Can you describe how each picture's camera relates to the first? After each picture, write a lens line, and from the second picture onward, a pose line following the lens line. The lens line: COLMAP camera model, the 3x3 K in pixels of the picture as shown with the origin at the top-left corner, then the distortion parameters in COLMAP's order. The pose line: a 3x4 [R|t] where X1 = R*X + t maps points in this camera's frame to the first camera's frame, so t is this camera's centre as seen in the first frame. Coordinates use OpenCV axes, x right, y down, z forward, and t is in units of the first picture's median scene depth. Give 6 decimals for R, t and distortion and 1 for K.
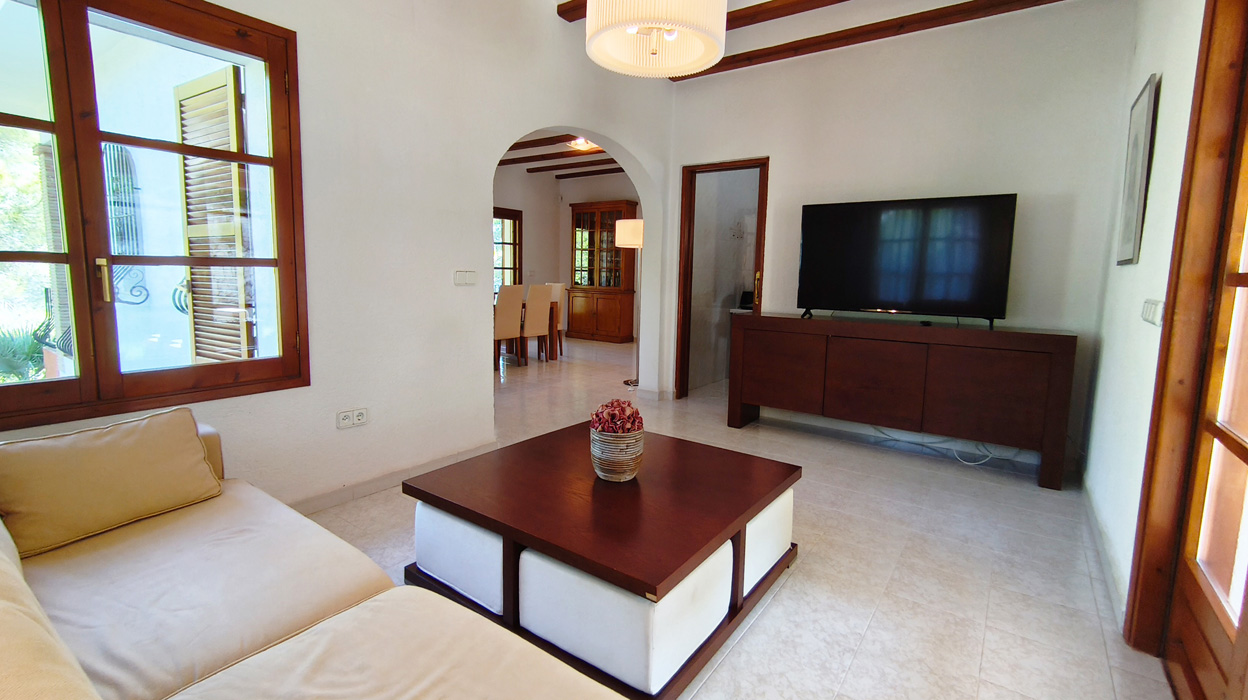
lens RADIAL K [[550.2, 0, 621.6], [0, 550.2, 336.3], [0, 0, 1]] dist [-0.014080, 0.012053]
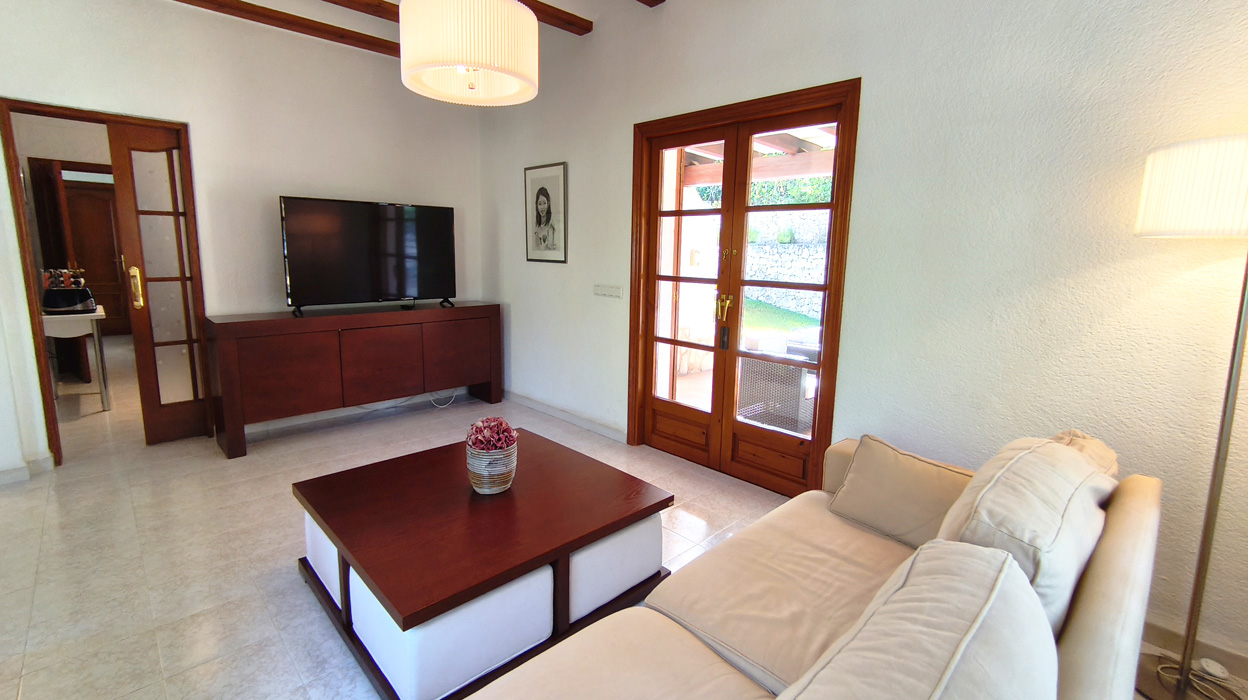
lens RADIAL K [[550.2, 0, 621.6], [0, 550.2, 336.3], [0, 0, 1]] dist [-0.014080, 0.012053]
pose [[0.167091, -0.173850, 0.970493, -0.585682], [0.098483, 0.982351, 0.159018, -0.110043], [-0.981011, 0.069007, 0.181263, 0.333194]]
